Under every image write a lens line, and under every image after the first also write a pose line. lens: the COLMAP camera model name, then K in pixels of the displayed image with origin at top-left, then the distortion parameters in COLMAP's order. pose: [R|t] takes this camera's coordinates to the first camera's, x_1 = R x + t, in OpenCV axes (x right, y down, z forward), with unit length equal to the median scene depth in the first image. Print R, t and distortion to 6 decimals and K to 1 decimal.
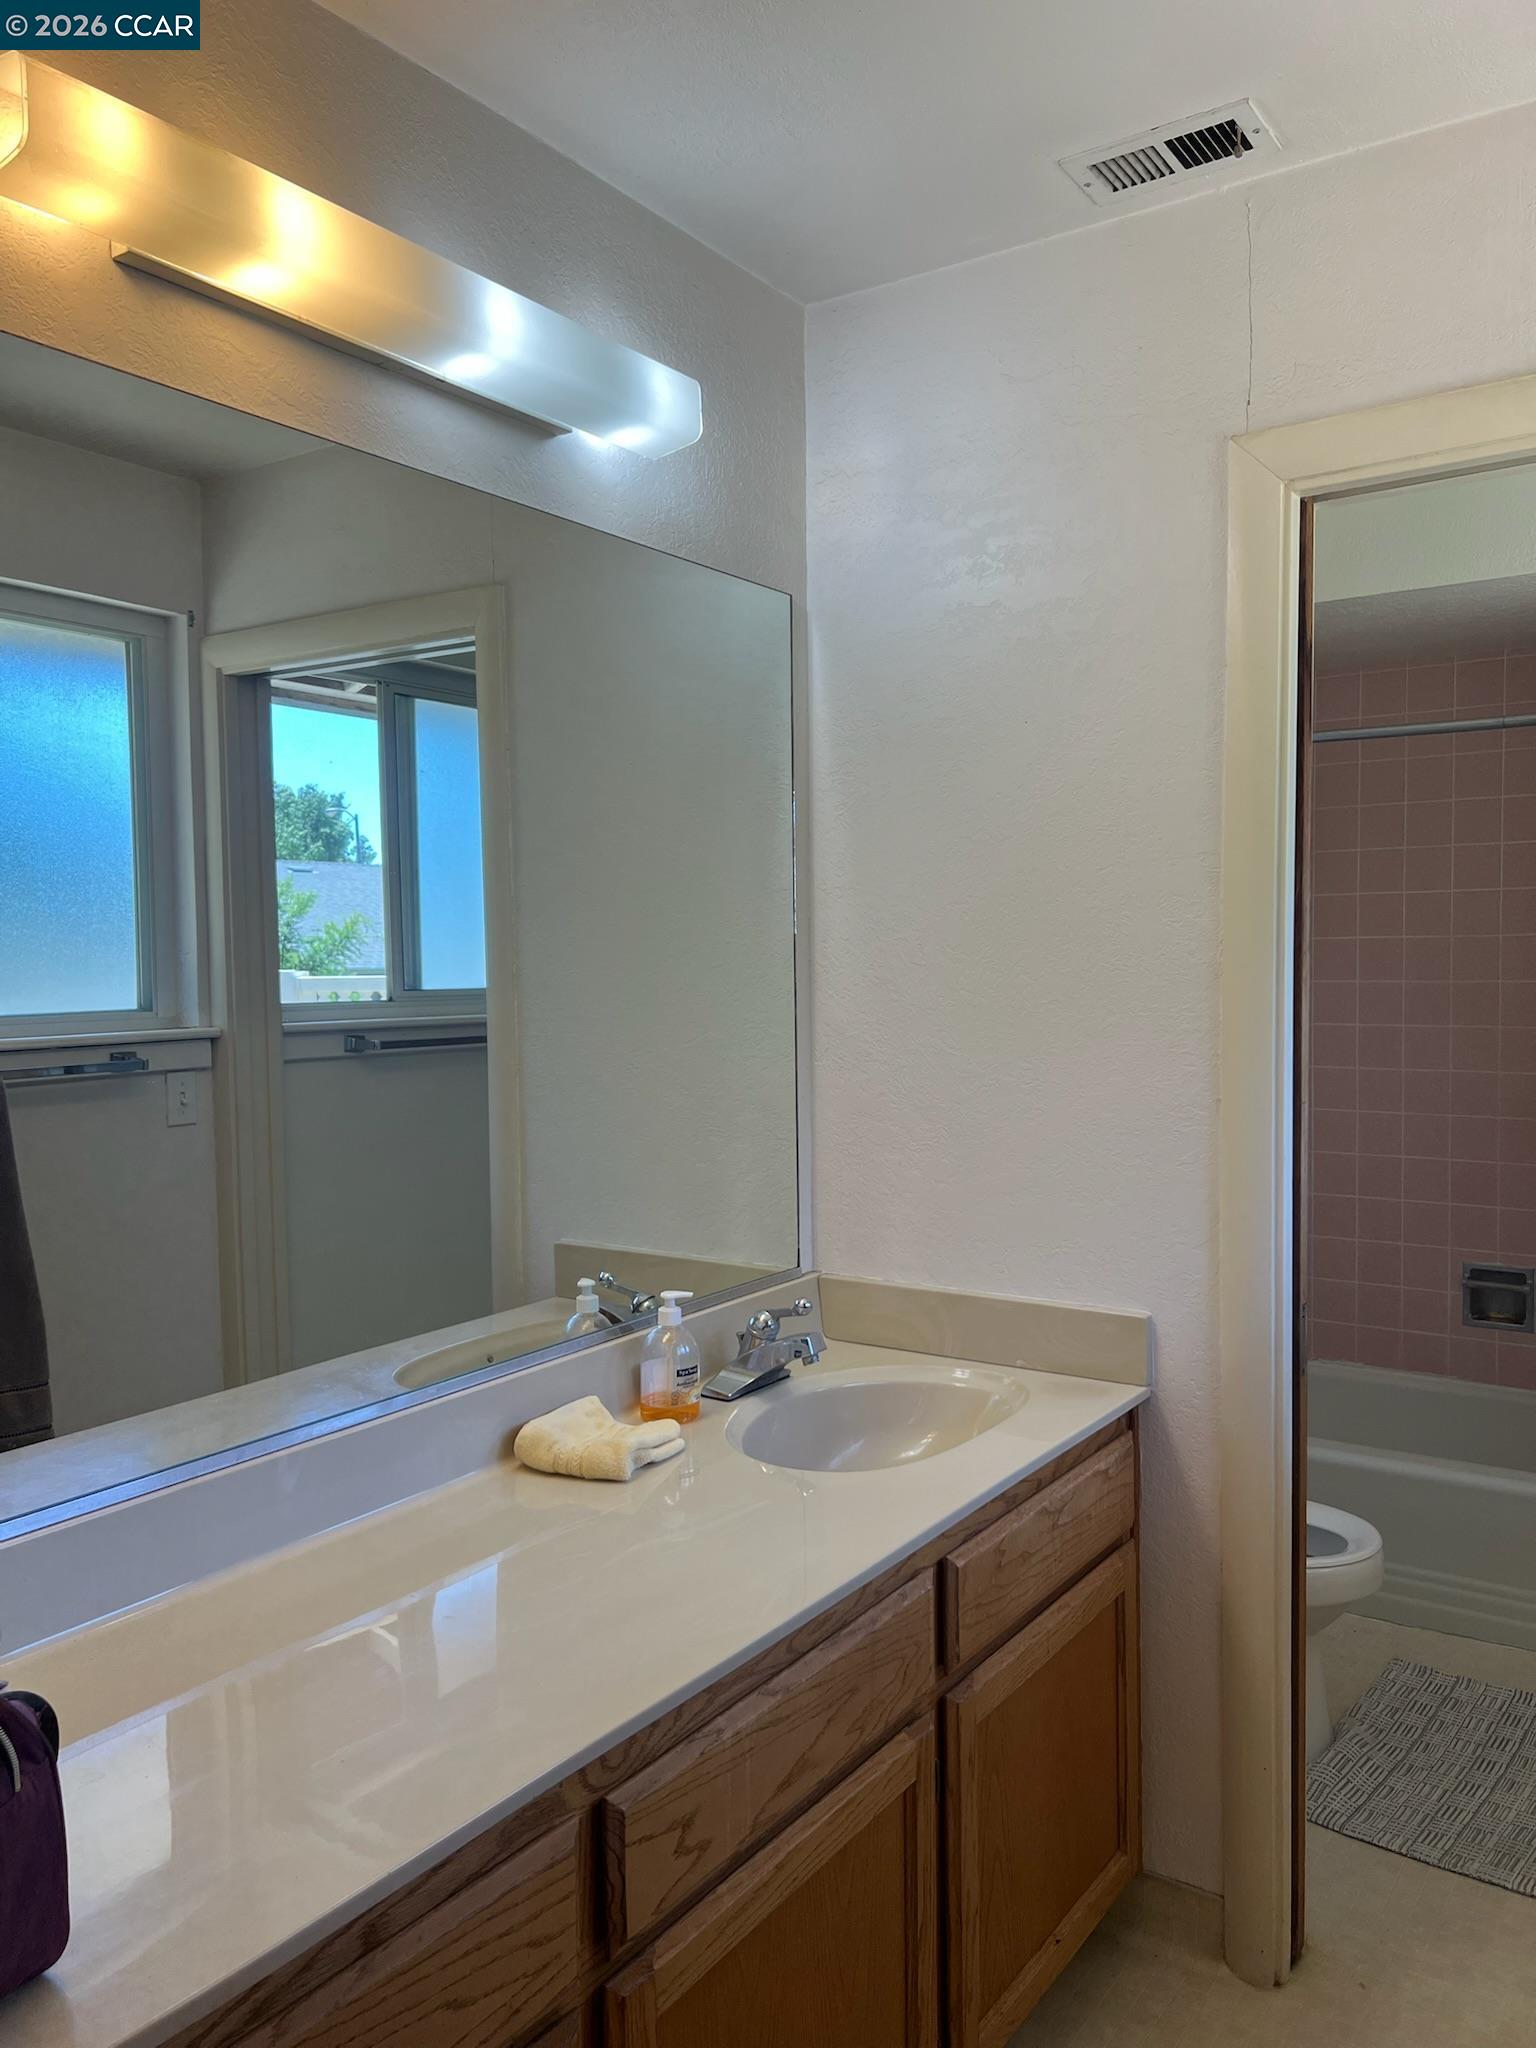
lens RADIAL K [[1546.6, 0, 779.7], [0, 1546.6, 1028.0], [0, 0, 1]] dist [0.063925, -0.068923]
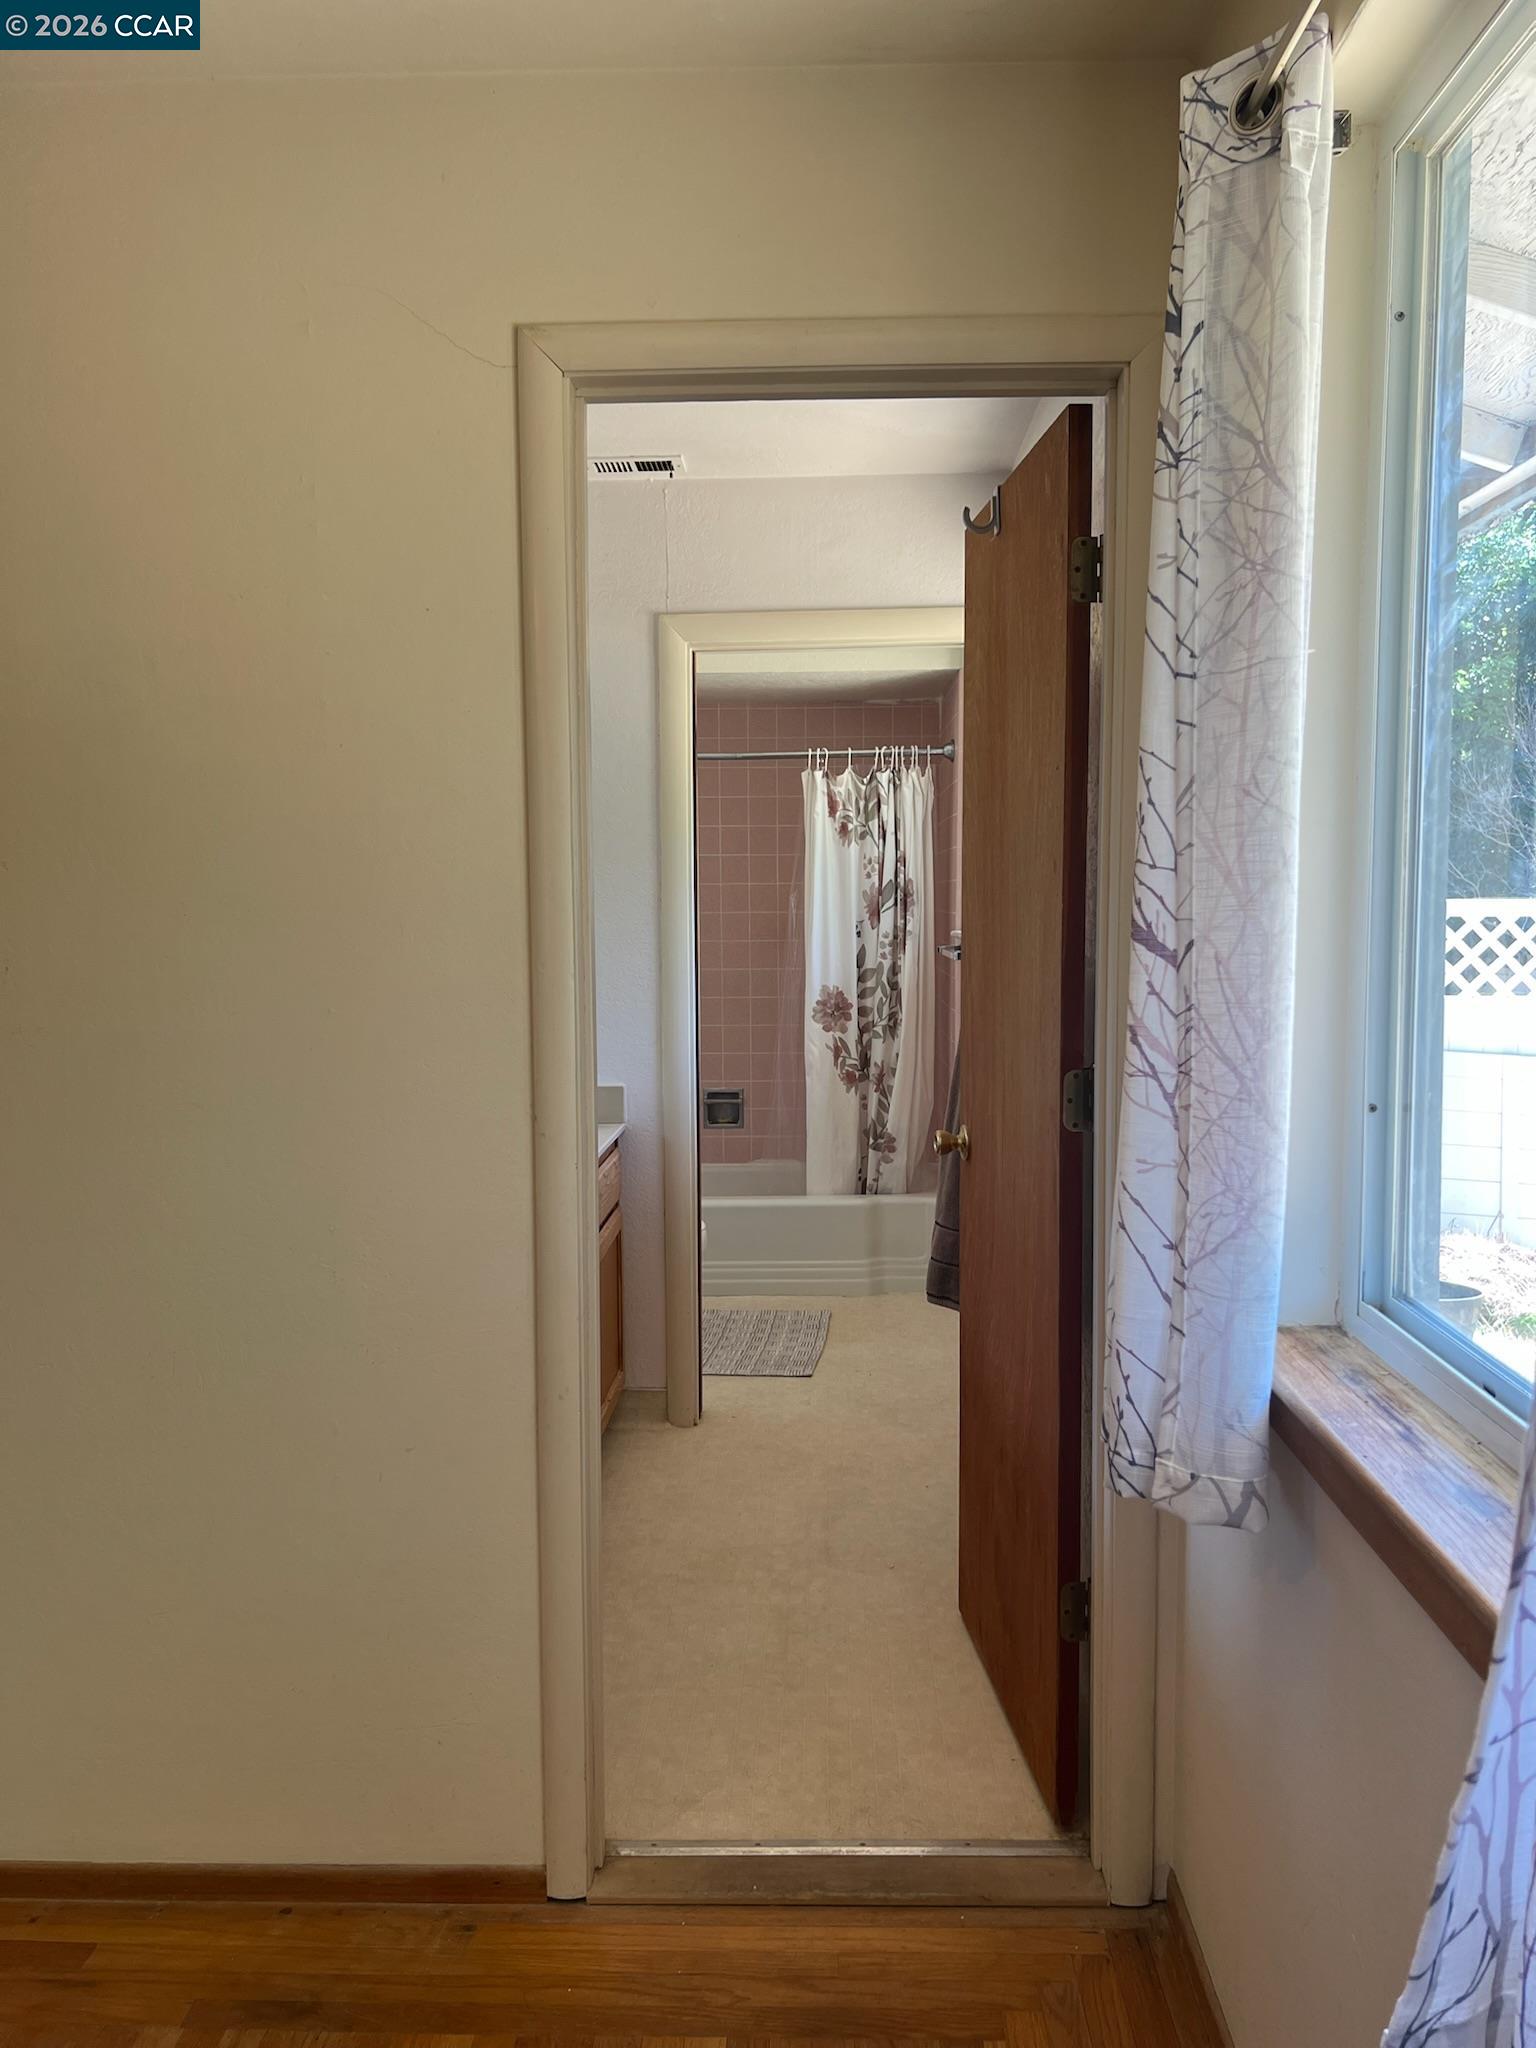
lens RADIAL K [[1546.6, 0, 779.7], [0, 1546.6, 1028.0], [0, 0, 1]] dist [0.063925, -0.068923]
pose [[0.845609, -0.039930, 0.532307, -0.338010], [0.021929, 0.998955, 0.040099, 0.027869], [-0.533352, -0.022235, 0.845601, -0.376102]]
